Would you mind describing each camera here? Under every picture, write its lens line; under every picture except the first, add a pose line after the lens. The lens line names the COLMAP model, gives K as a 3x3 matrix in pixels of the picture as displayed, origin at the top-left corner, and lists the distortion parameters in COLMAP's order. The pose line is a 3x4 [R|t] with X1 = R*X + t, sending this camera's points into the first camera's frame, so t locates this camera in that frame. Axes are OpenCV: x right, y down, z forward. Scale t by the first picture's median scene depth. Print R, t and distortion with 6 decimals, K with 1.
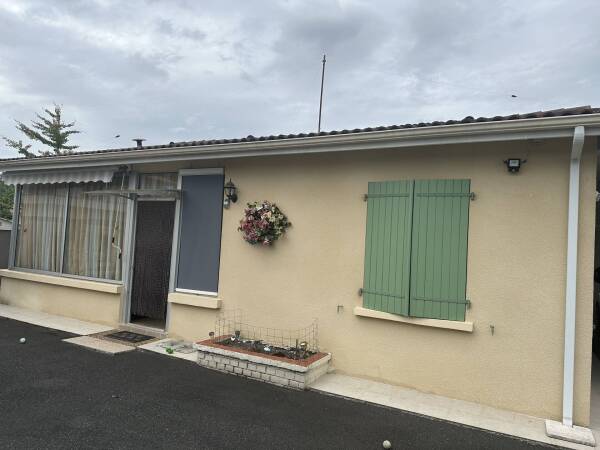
lens RADIAL K [[420.6, 0, 300.0], [0, 420.6, 225.0], [0, 0, 1]] dist [0.001579, -0.000988]
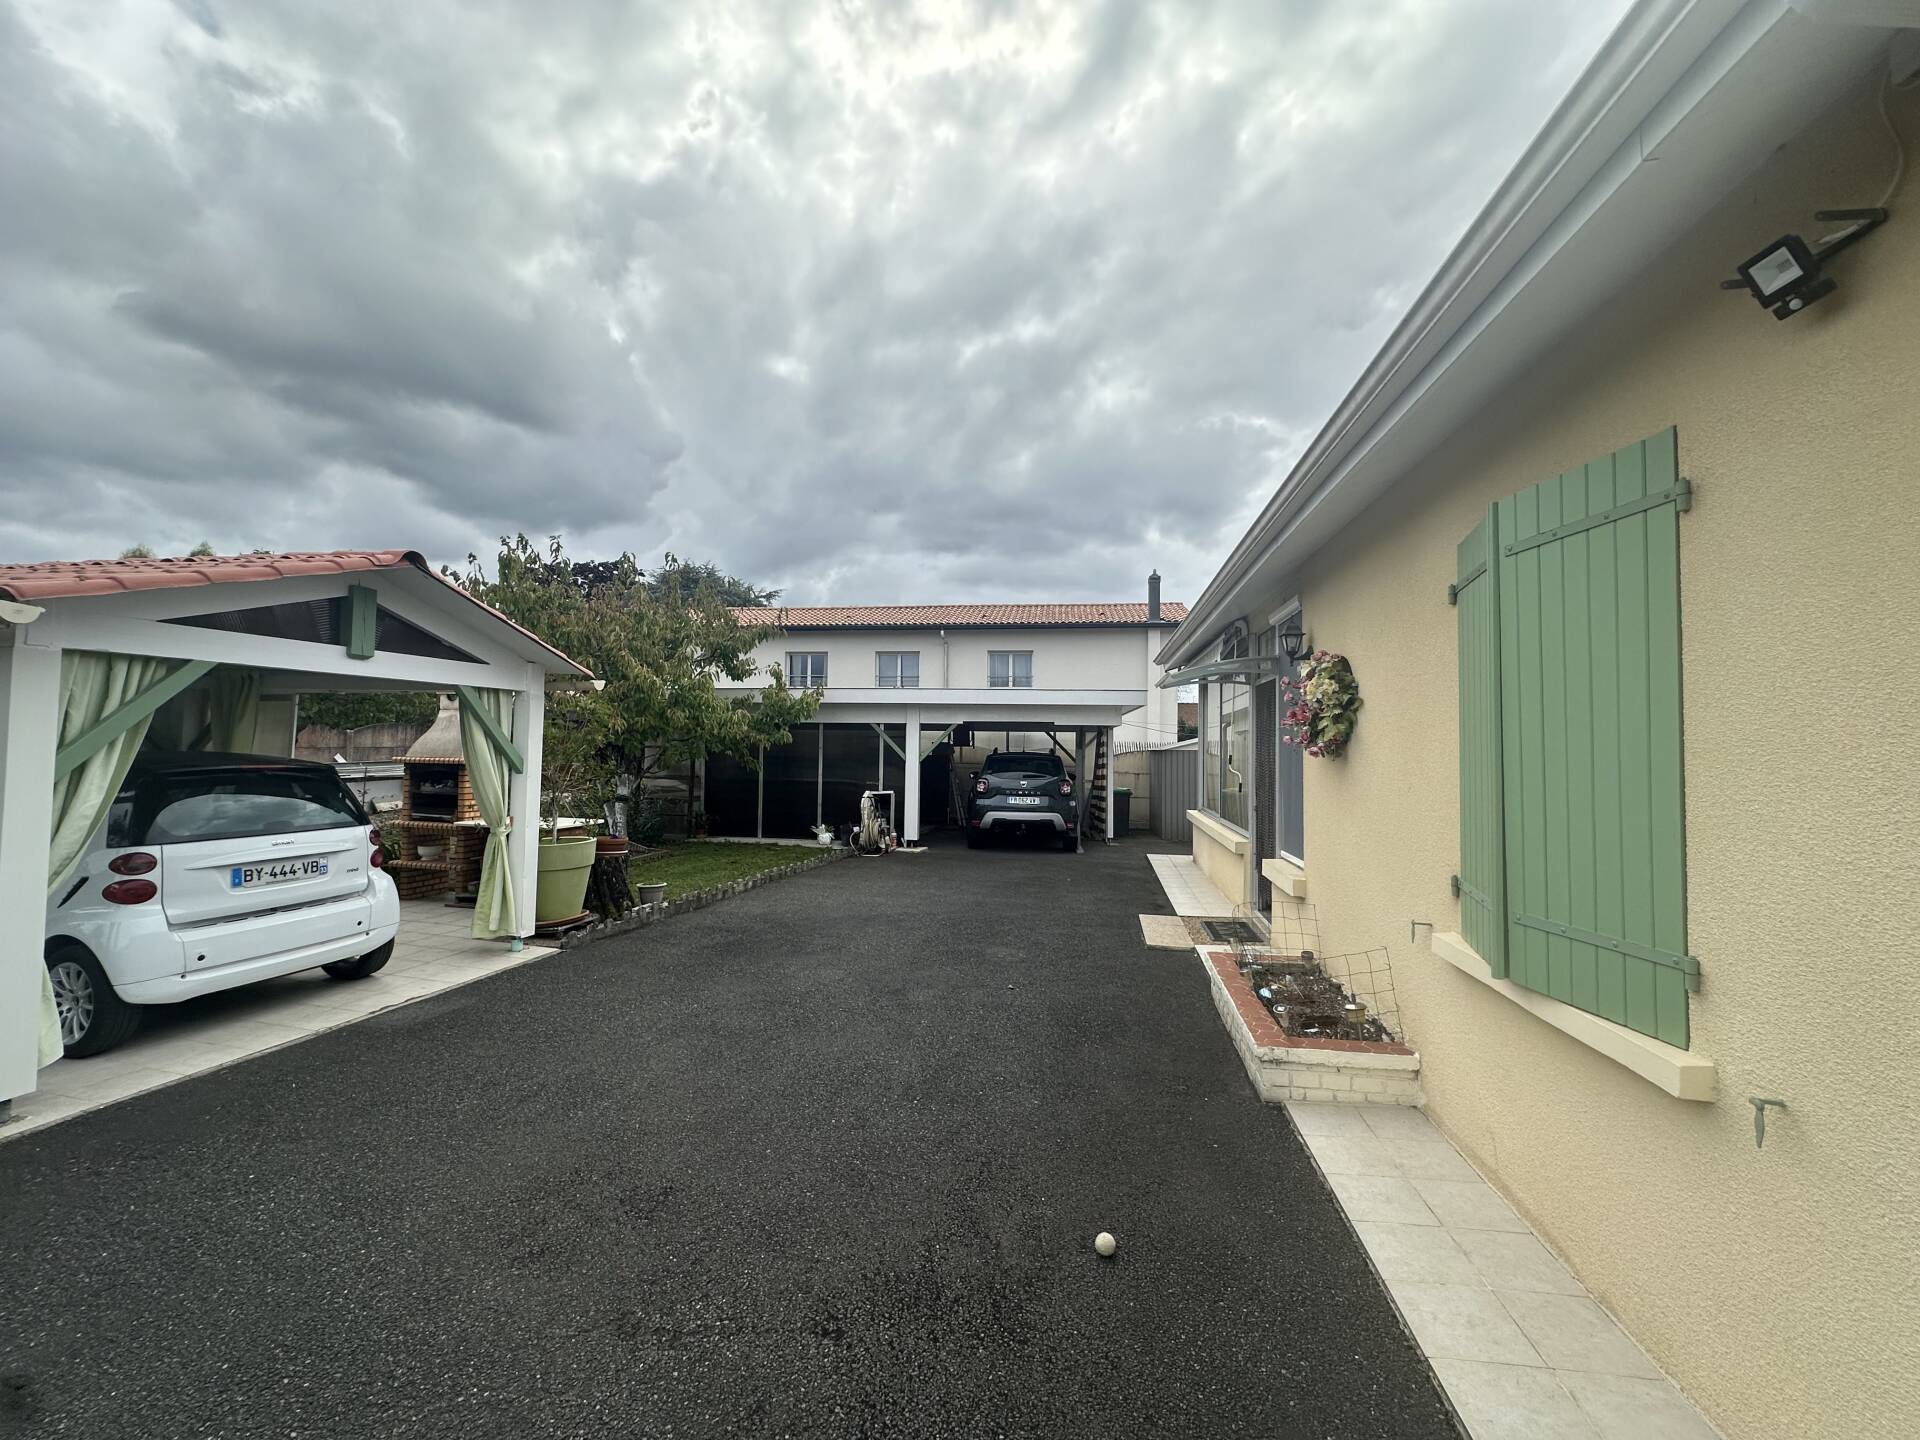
lens RADIAL K [[775.2, 0, 960.0], [0, 775.2, 720.0], [0, 0, 1]] dist [-0.000398, -0.000025]
pose [[0.310928, -0.084377, -0.946681, 0.658870], [0.049033, 0.996149, -0.072681, 0.061806], [0.949168, -0.023820, 0.313868, 0.487641]]
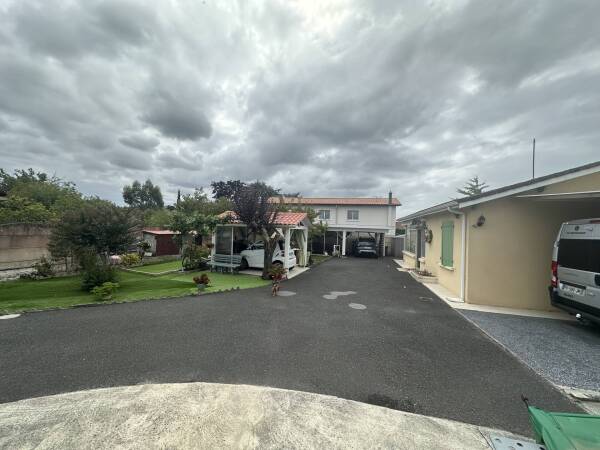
lens RADIAL K [[243.3, 0, 300.0], [0, 243.3, 225.0], [0, 0, 1]] dist [0.000023, 0.000015]
pose [[0.242525, -0.065563, -0.967927, 1.779248], [0.022578, 0.997825, -0.061931, 0.006290], [0.969882, -0.006834, 0.243478, -0.471394]]
